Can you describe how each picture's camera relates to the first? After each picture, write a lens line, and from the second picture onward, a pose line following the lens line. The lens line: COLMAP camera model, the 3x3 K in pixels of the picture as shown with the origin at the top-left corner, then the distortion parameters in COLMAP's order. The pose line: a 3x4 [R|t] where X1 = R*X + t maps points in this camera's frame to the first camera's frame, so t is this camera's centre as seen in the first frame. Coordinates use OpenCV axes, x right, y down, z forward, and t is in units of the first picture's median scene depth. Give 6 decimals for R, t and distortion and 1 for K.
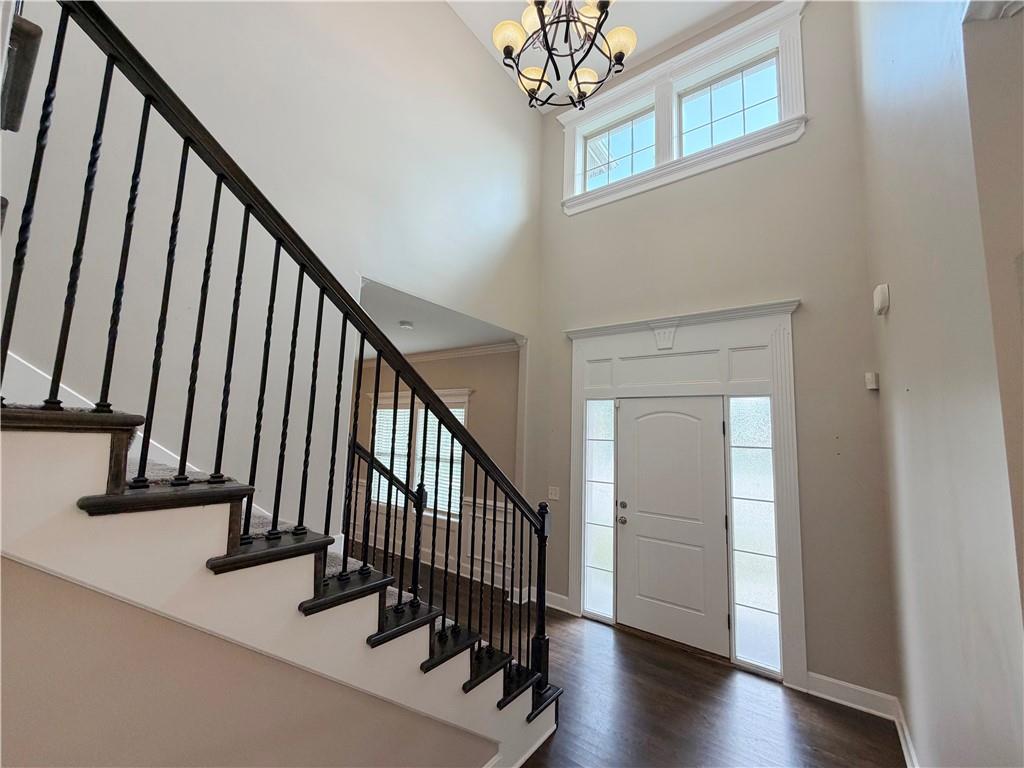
lens RADIAL K [[409.8, 0, 512.0], [0, 409.8, 384.0], [0, 0, 1]] dist [0.000369, 0.000014]
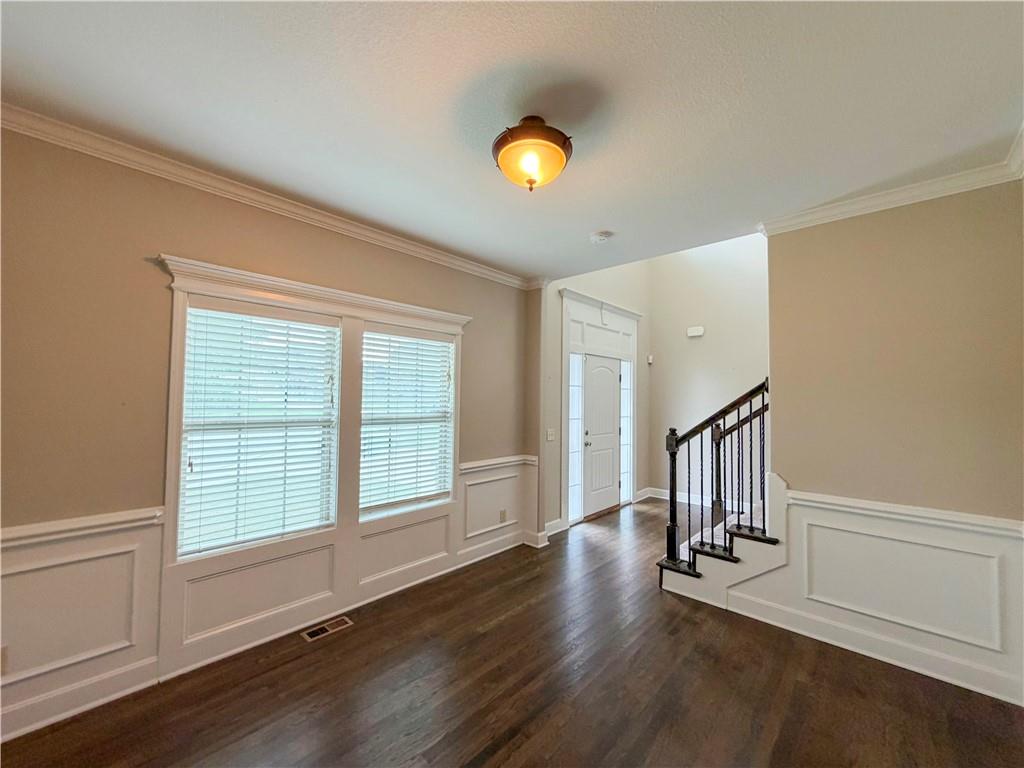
lens RADIAL K [[409.8, 0, 512.0], [0, 409.8, 384.0], [0, 0, 1]] dist [0.000369, 0.000014]
pose [[0.102138, 0.000447, 0.994770, -1.097092], [-0.124739, 0.992113, 0.012361, 0.146494], [-0.986918, -0.125349, 0.101388, 1.116223]]
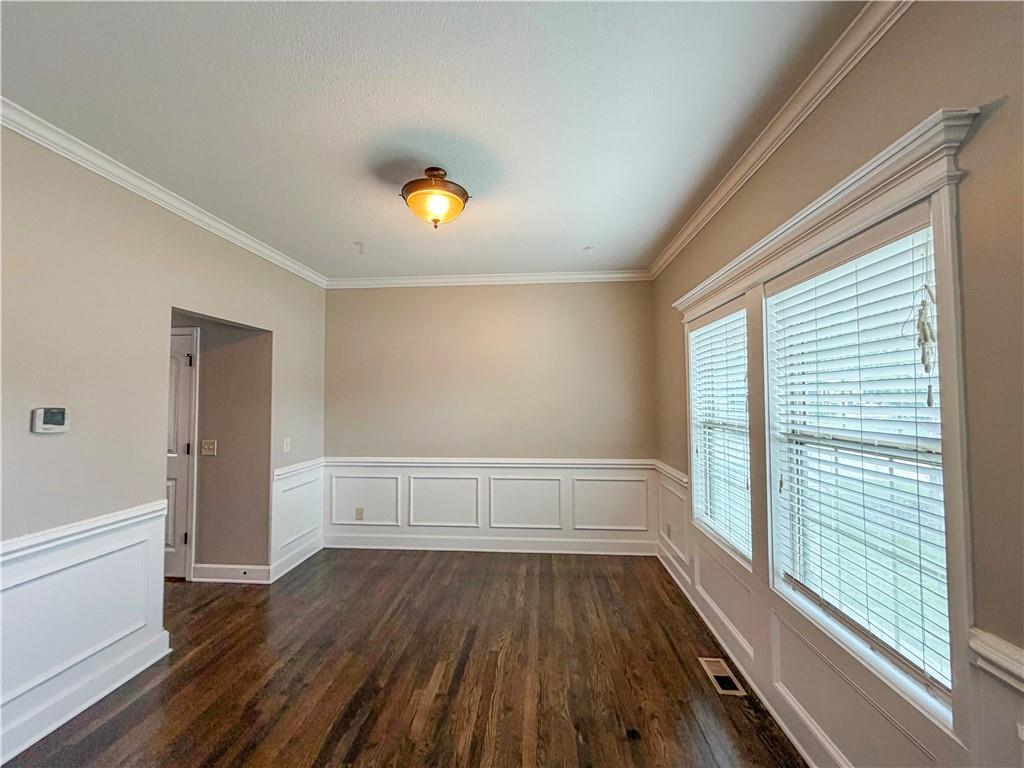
lens RADIAL K [[409.8, 0, 512.0], [0, 409.8, 384.0], [0, 0, 1]] dist [0.000369, 0.000014]
pose [[0.542848, -0.072556, -0.836691, -0.080549], [0.124387, 0.992219, -0.005340, 0.161204], [0.830569, -0.101174, 0.547649, 0.918495]]
